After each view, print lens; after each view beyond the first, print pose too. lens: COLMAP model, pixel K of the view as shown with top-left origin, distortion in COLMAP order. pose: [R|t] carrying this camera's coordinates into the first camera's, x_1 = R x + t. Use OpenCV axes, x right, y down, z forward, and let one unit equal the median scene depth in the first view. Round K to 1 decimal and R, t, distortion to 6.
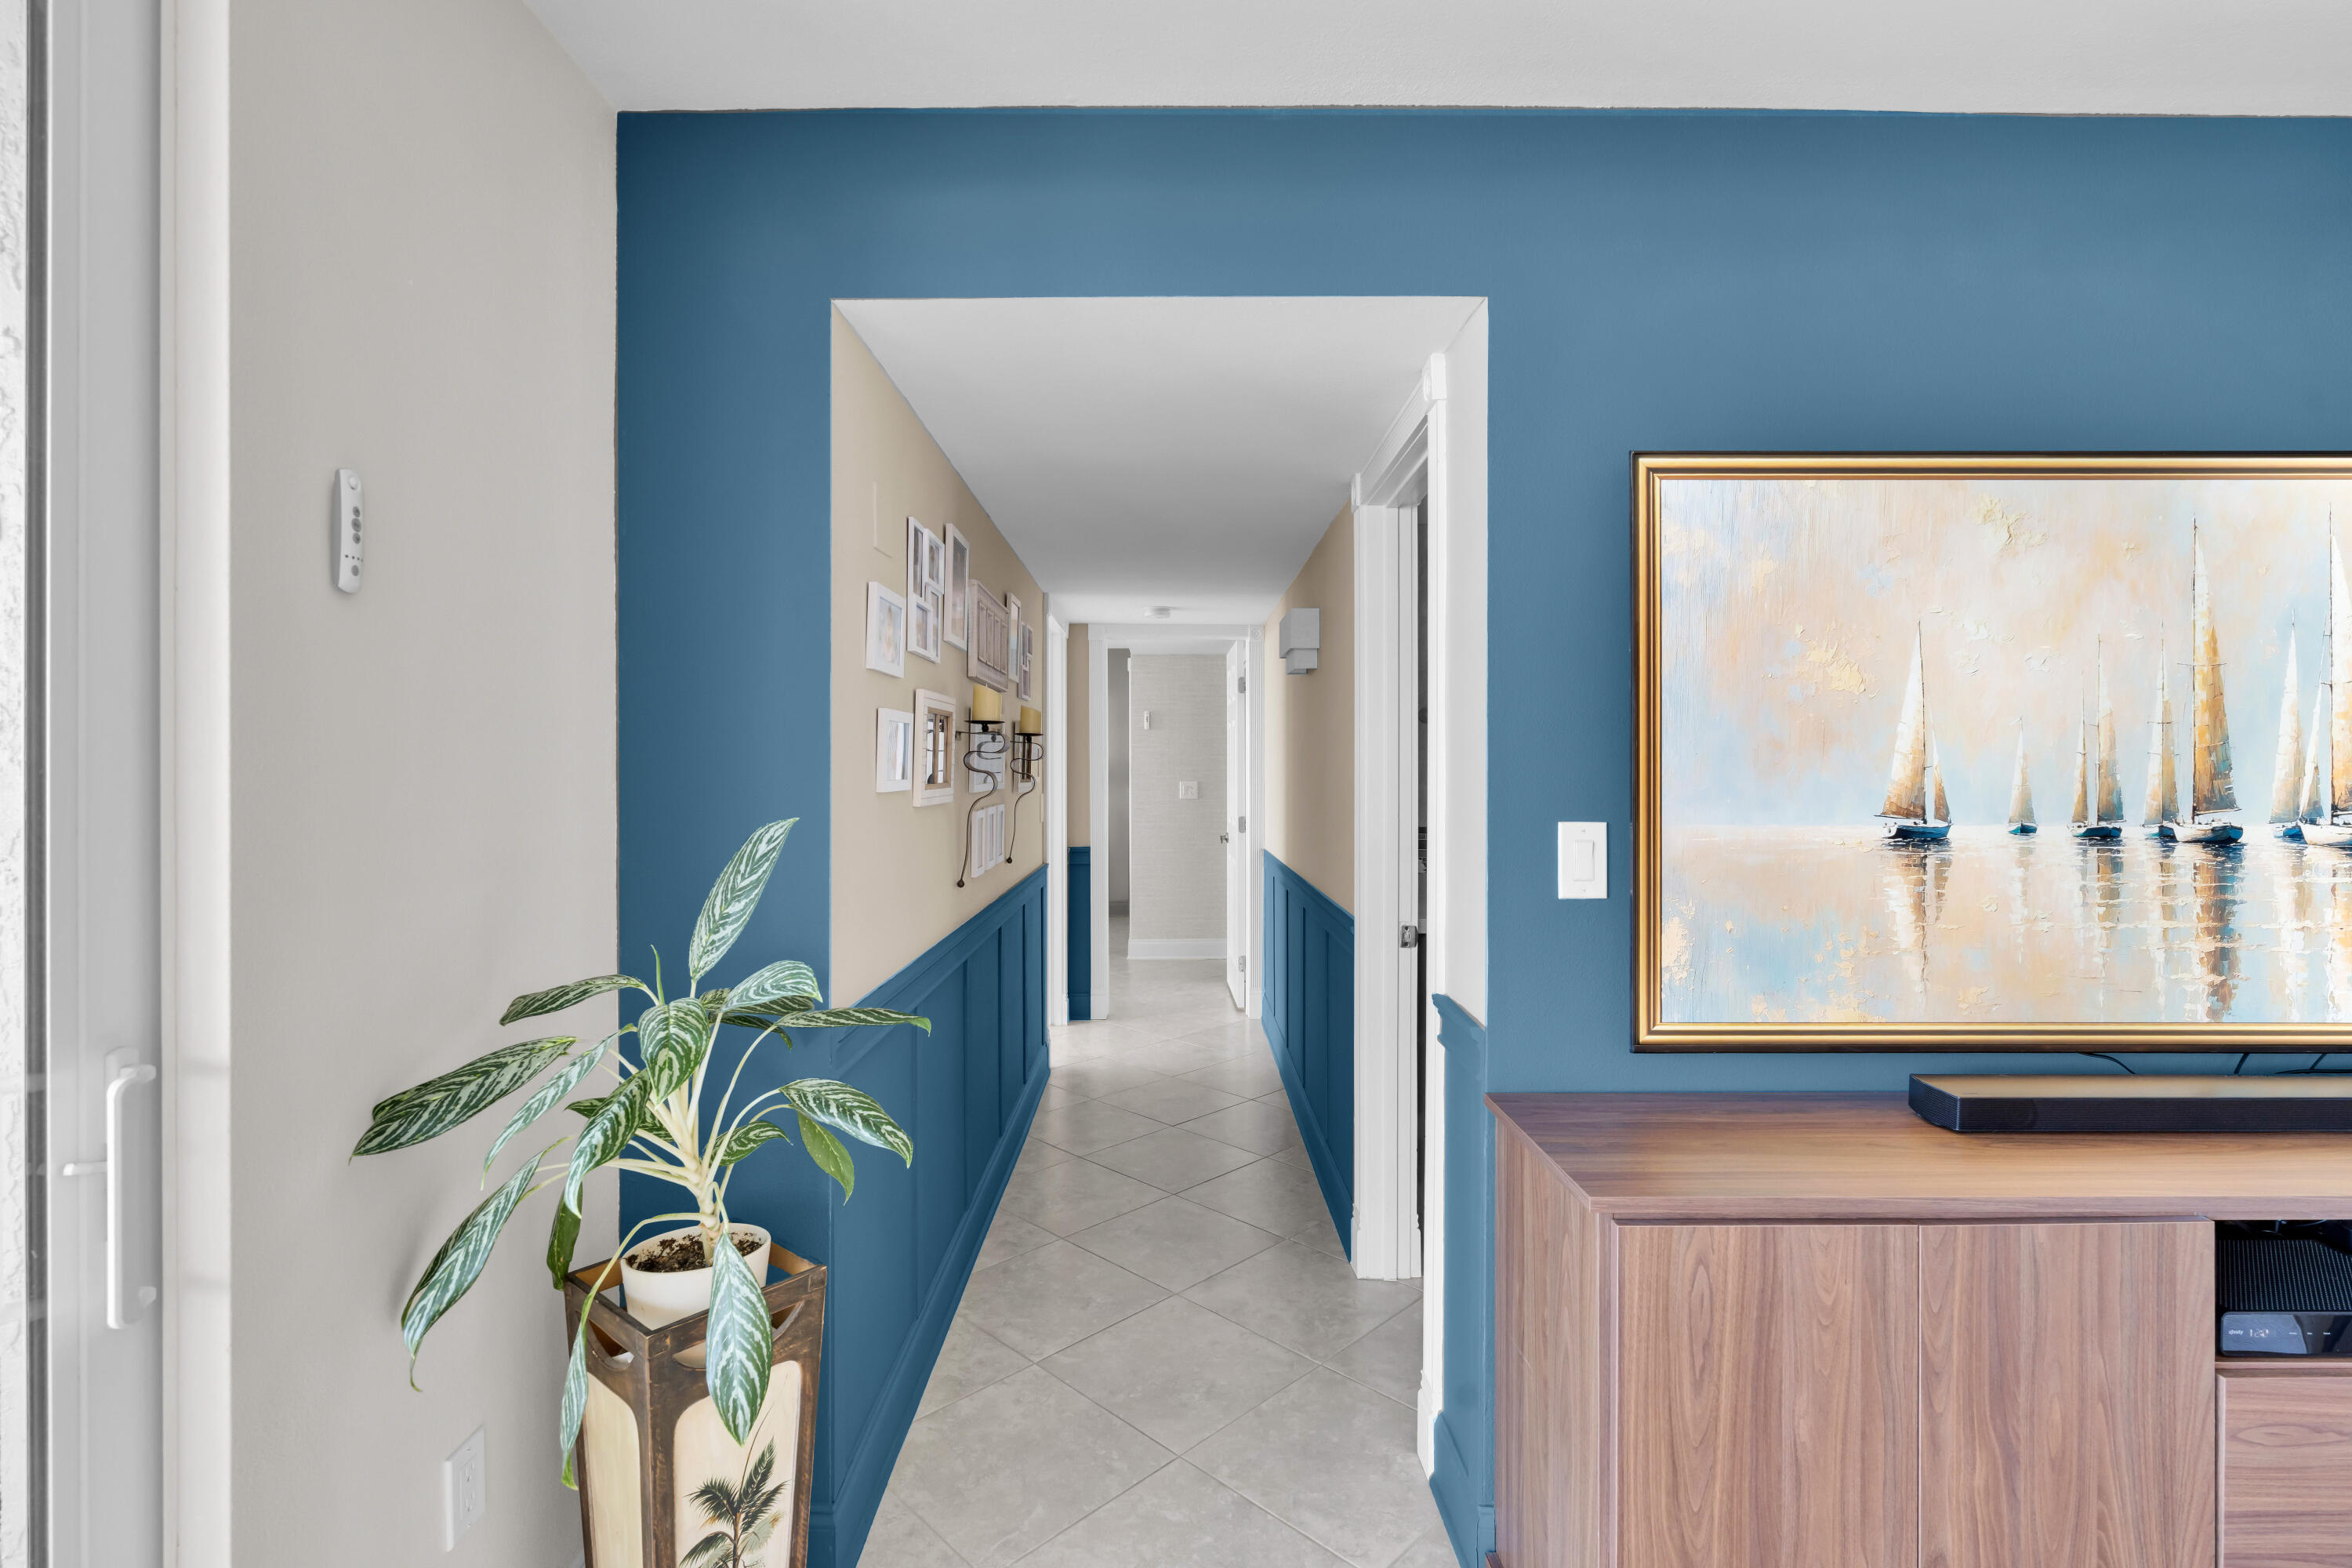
lens RADIAL K [[1077.2, 0, 1171.5], [0, 1077.2, 775.3], [0, 0, 1]] dist [-0.013720, 0.004601]
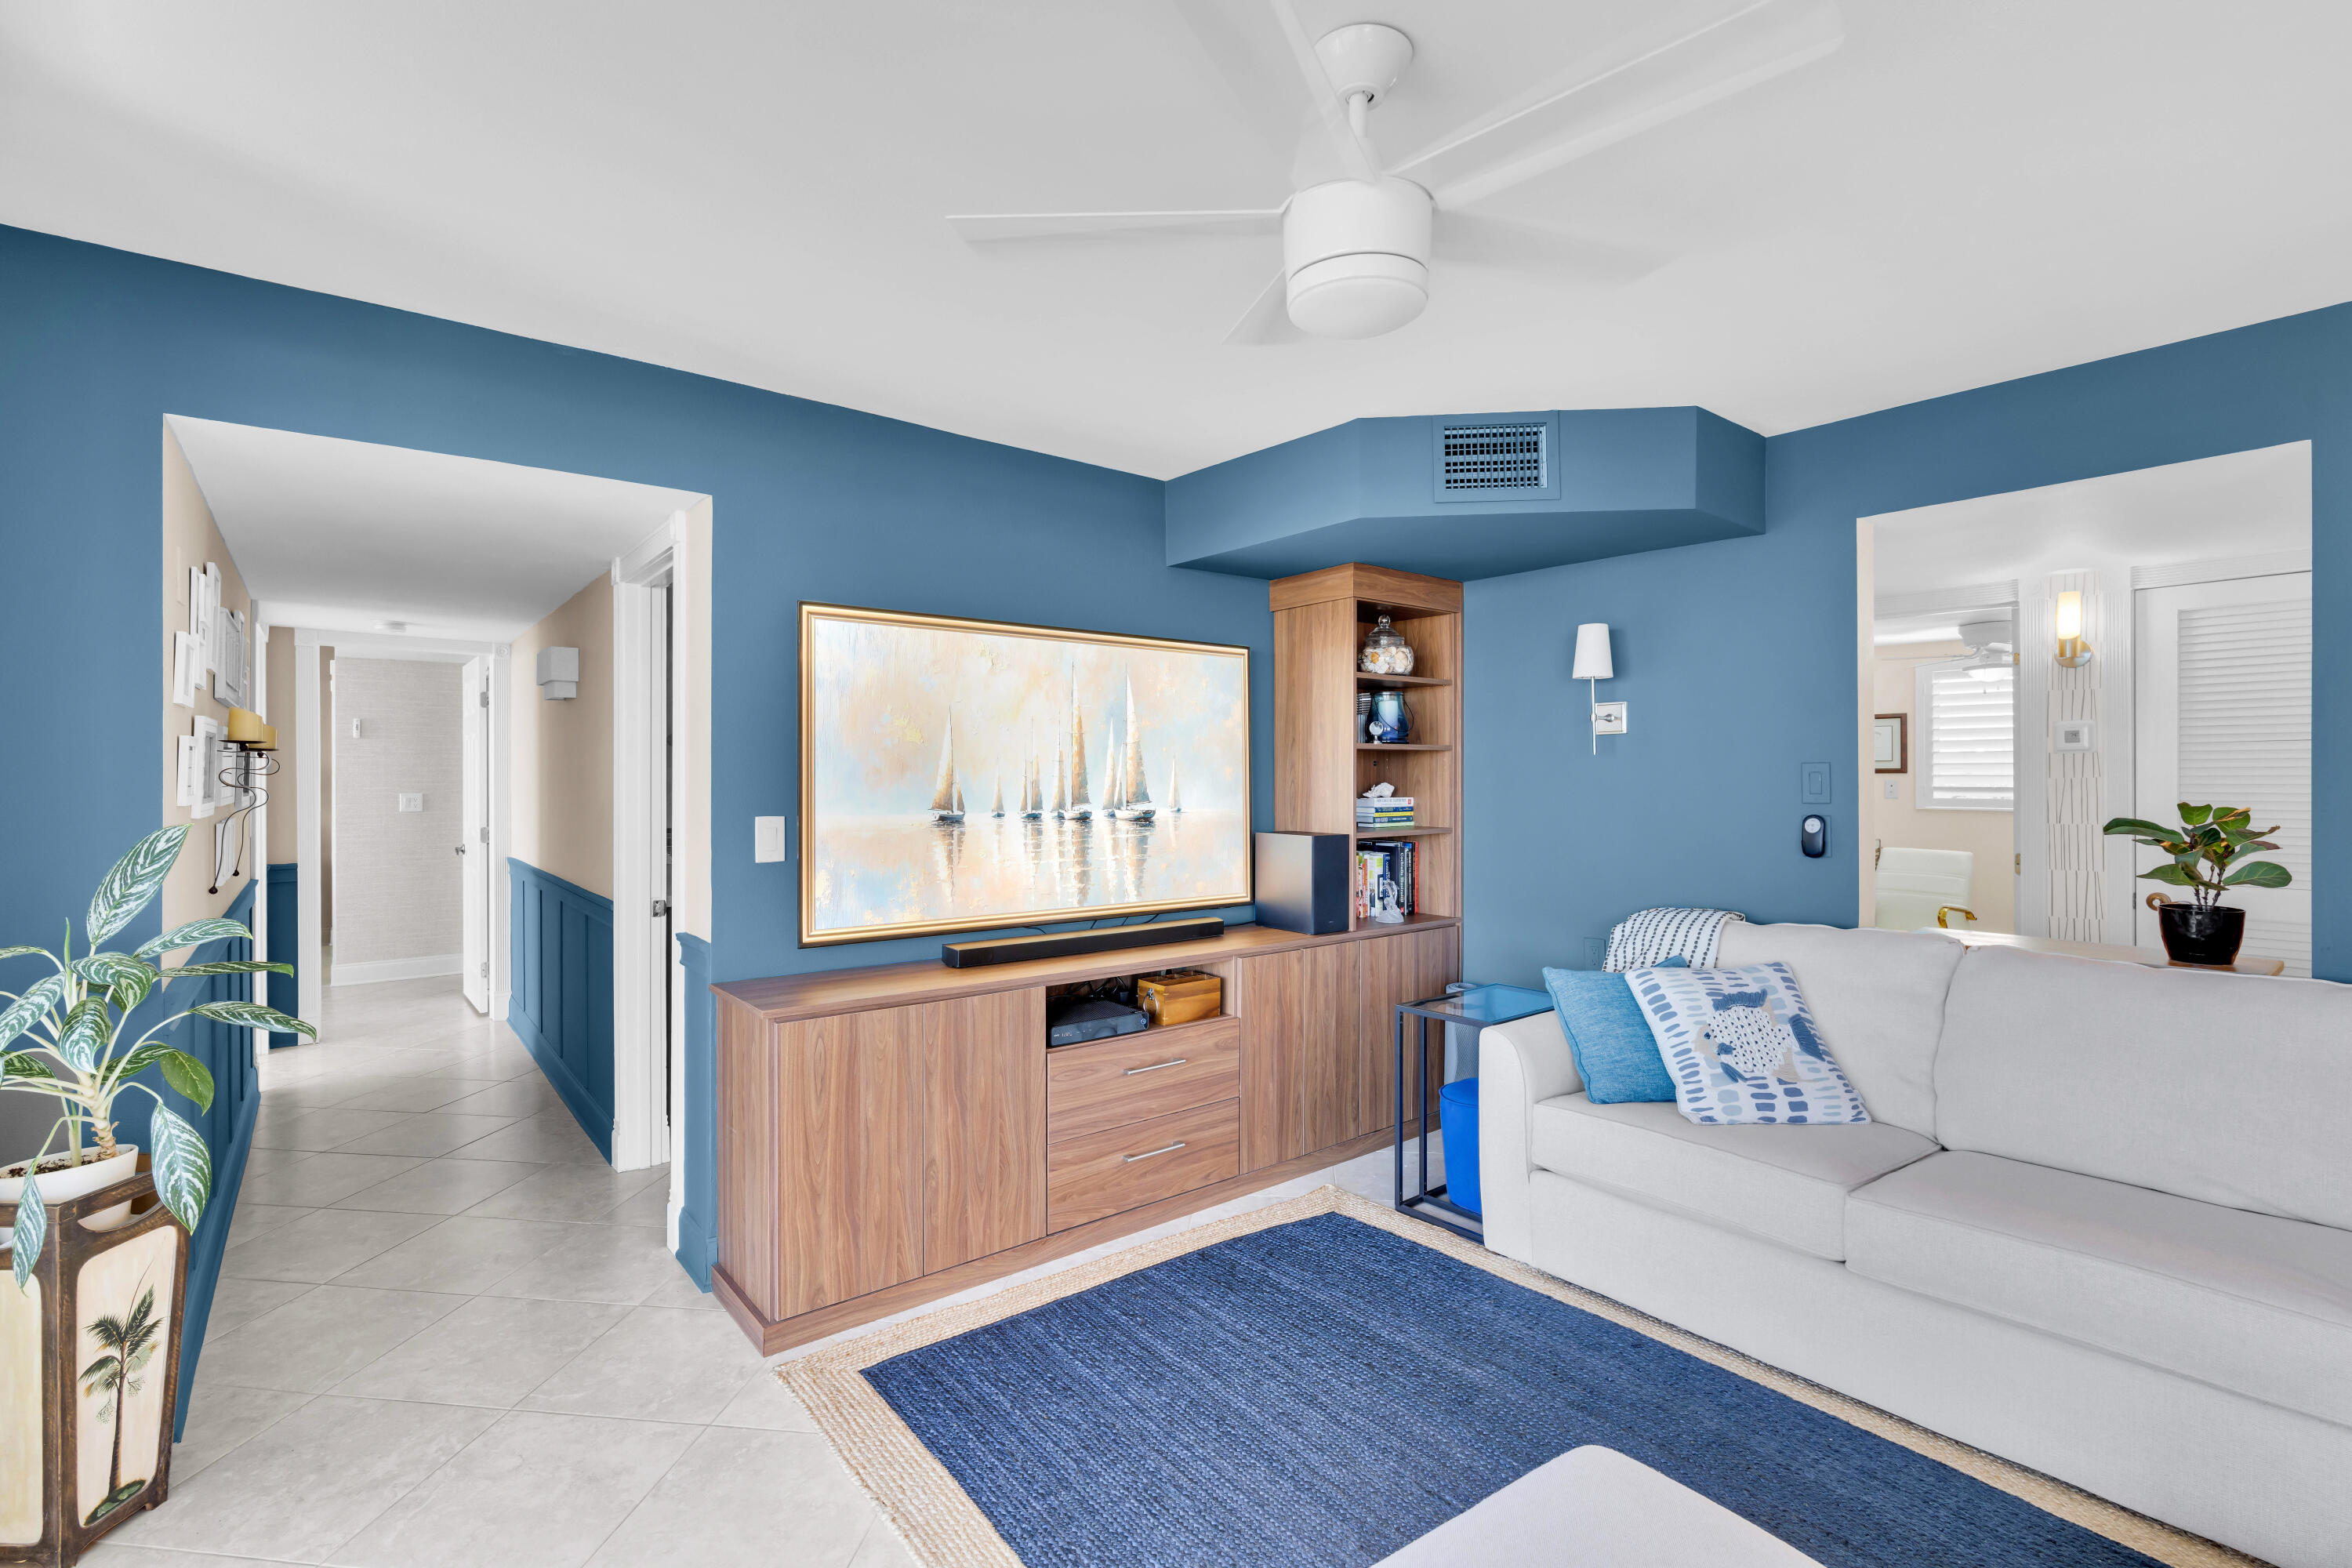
lens RADIAL K [[1077.2, 0, 1171.5], [0, 1077.2, 775.3], [0, 0, 1]] dist [-0.013720, 0.004601]
pose [[0.788433, 0.001332, 0.615120, -0.165446], [0.003491, 0.999972, -0.006640, -0.007976], [-0.615111, 0.007383, 0.788406, -0.748818]]
